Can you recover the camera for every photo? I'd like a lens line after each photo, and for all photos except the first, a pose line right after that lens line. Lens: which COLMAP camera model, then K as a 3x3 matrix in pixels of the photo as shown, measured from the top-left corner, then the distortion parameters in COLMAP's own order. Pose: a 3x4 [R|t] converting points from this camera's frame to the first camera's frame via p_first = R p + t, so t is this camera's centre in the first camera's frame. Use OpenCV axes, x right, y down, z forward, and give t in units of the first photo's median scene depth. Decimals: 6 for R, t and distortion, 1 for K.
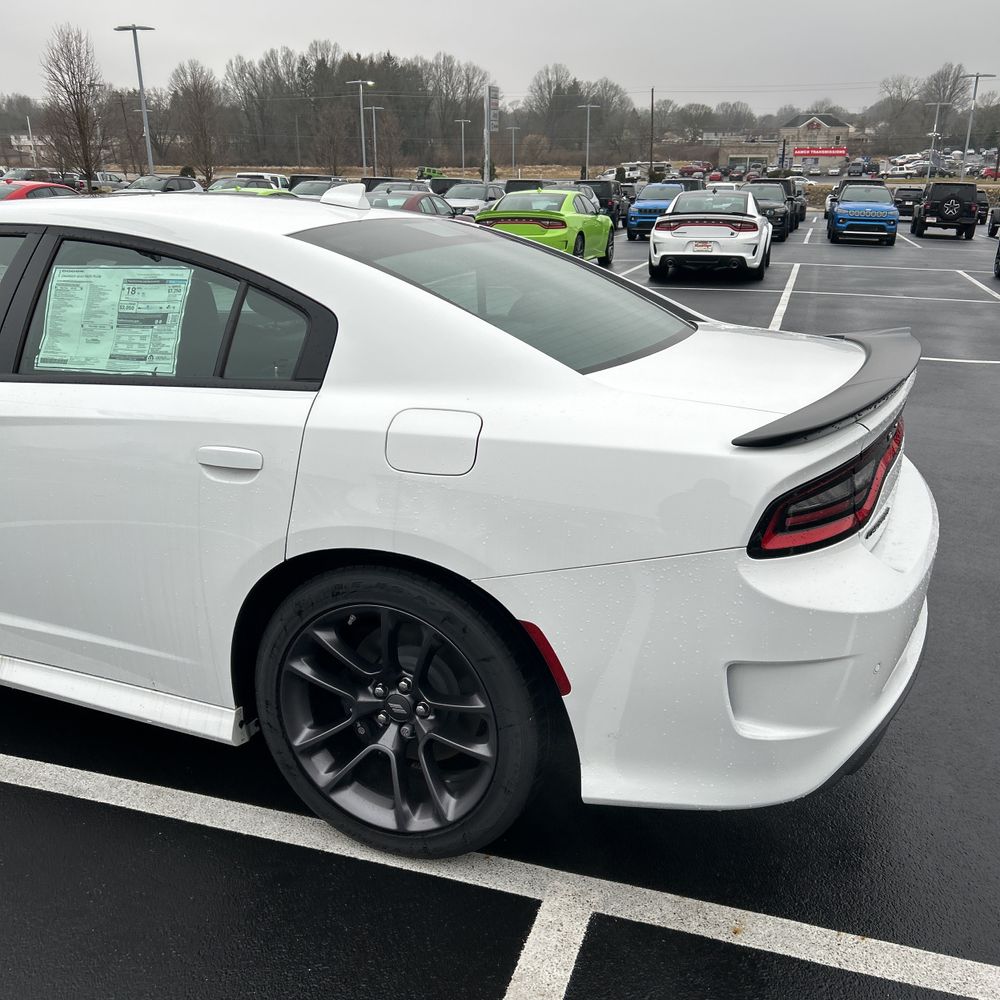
lens RADIAL K [[1001.1, 0, 504.1], [0, 1001.1, 501.5], [0, 0, 1]] dist [0.054025, -0.027681]
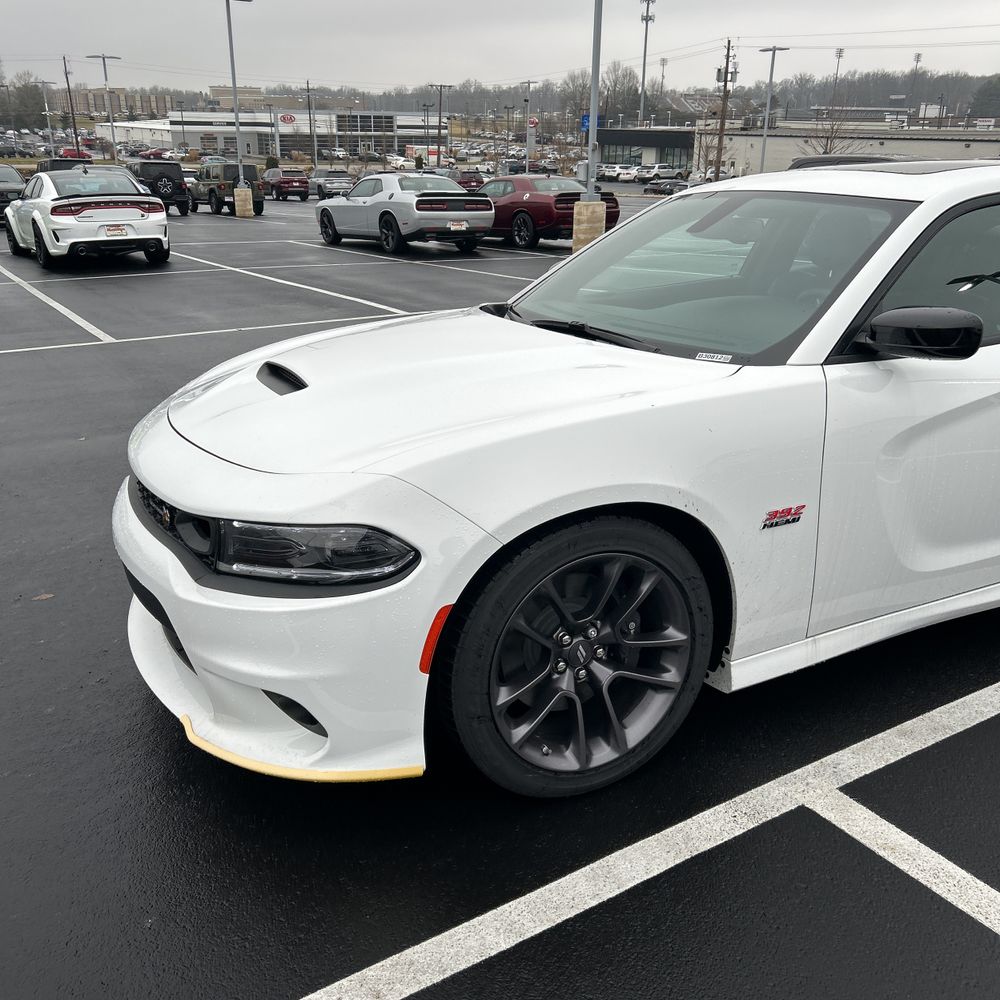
lens RADIAL K [[1001.1, 0, 504.1], [0, 1001.1, 501.5], [0, 0, 1]] dist [0.054025, -0.027681]
pose [[0.673774, -0.250307, 0.695252, -1.706685], [0.238257, 0.964220, 0.116244, -0.204069], [-0.699473, 0.087327, 0.709304, 0.614247]]
